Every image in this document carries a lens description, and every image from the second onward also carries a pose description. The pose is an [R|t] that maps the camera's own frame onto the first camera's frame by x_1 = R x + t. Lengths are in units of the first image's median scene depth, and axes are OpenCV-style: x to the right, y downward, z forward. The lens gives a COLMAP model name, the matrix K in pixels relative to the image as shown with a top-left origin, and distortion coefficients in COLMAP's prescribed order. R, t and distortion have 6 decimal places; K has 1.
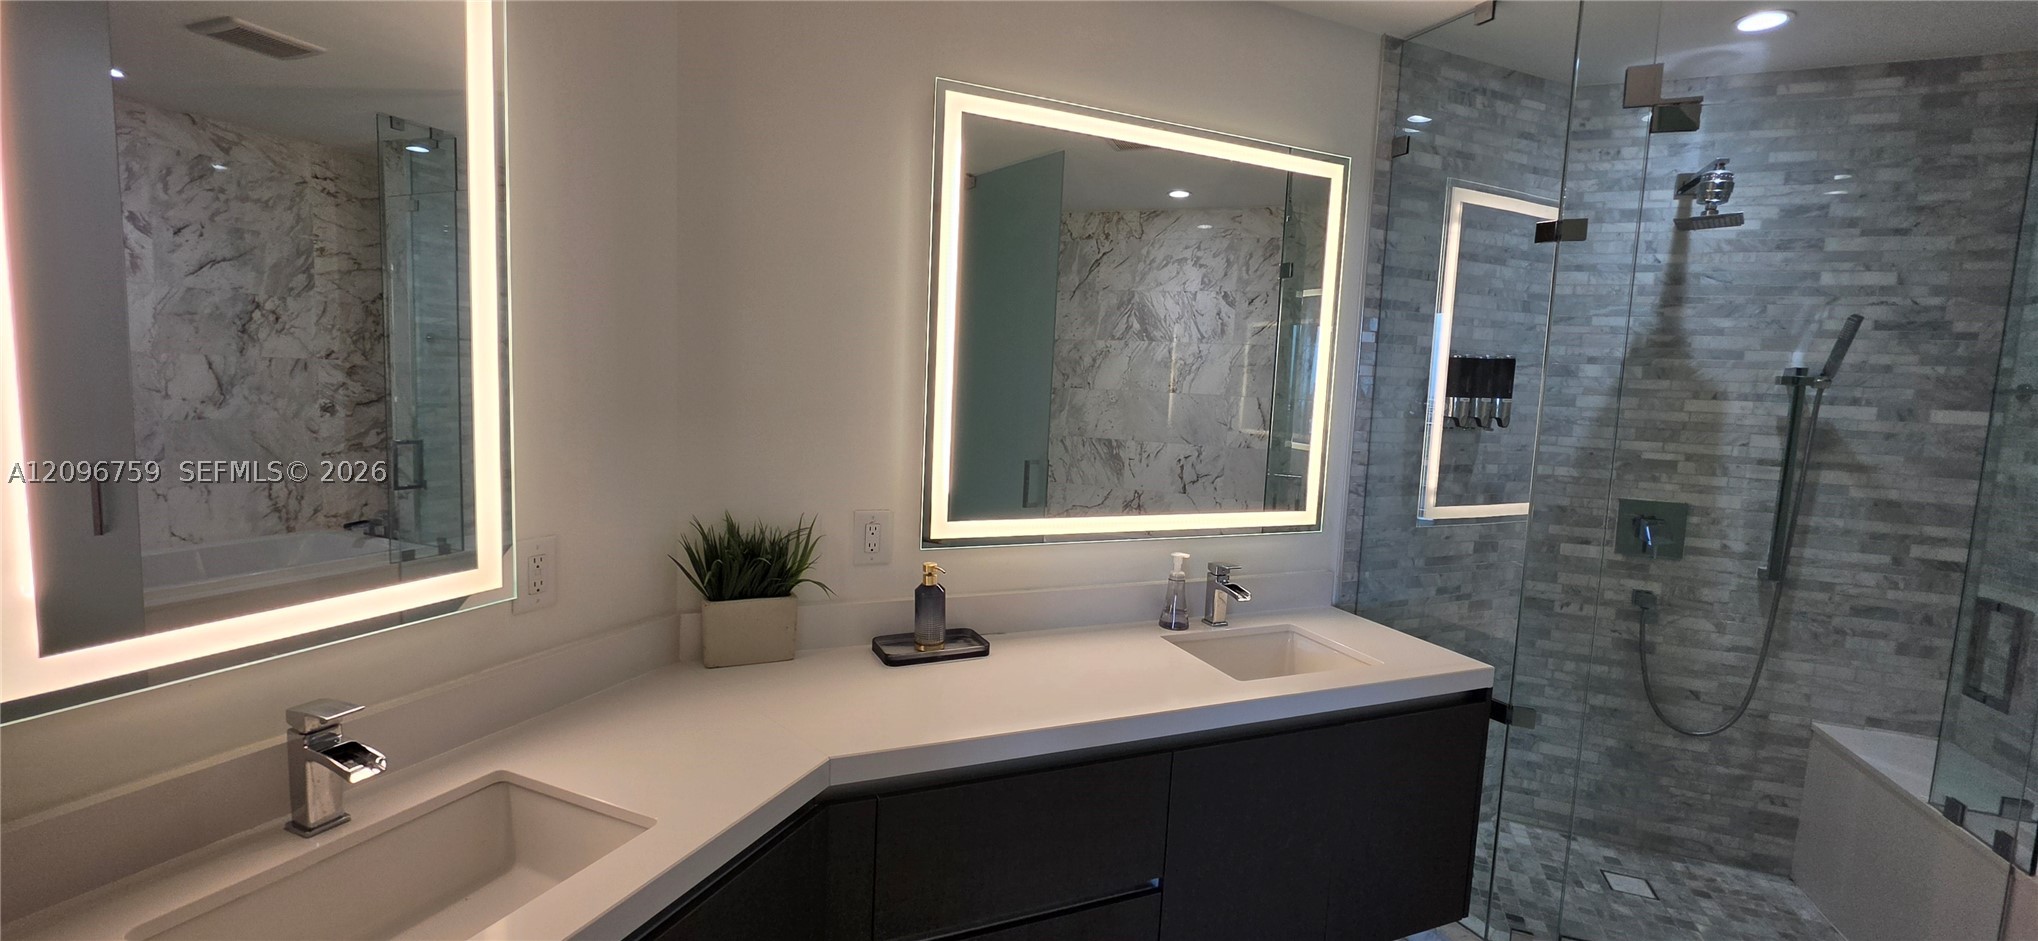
lens RADIAL K [[818.9, 0, 1020.2], [0, 818.9, 462.8], [0, 0, 1]] dist [-0.001689, -0.001284]
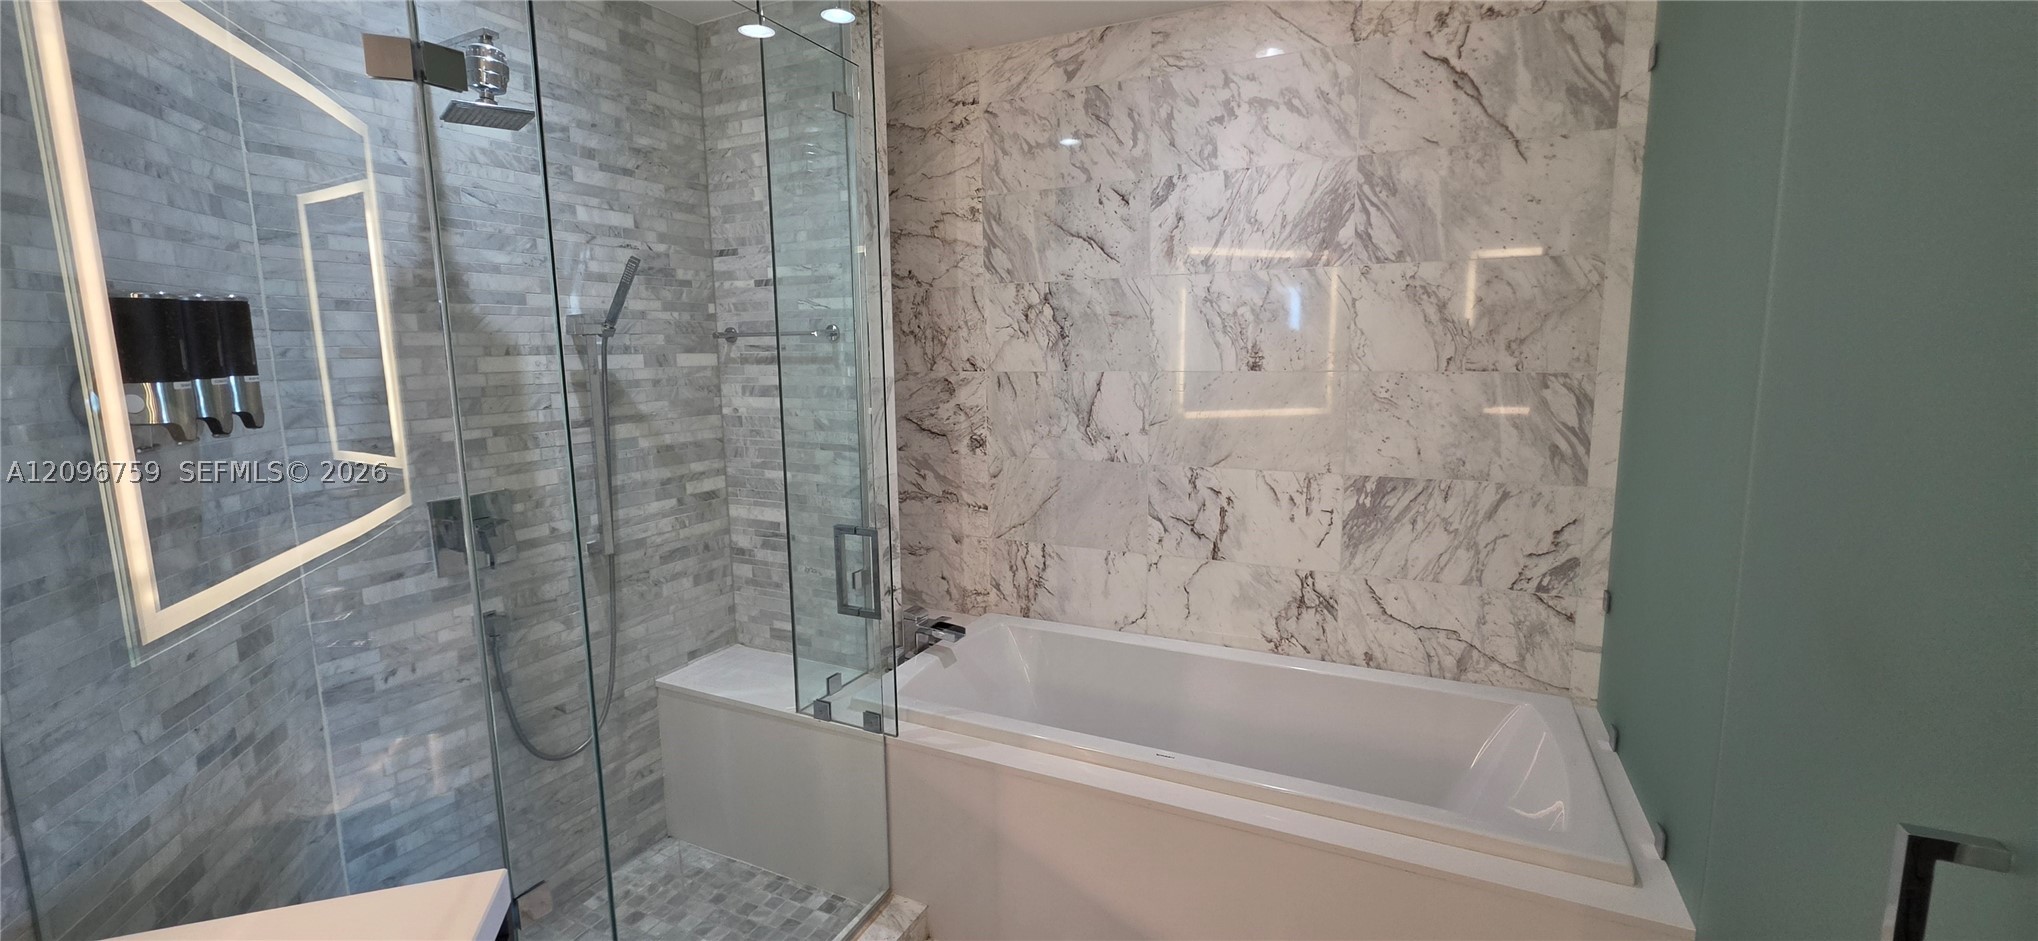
lens RADIAL K [[818.9, 0, 1020.4], [0, 818.9, 463.3], [0, 0, 1]] dist [-0.001689, -0.001284]
pose [[0.076417, -0.184716, 0.979816, 0.091118], [0.117914, 0.977468, 0.175077, -0.056196], [-0.990079, 0.102155, 0.096476, 0.447778]]
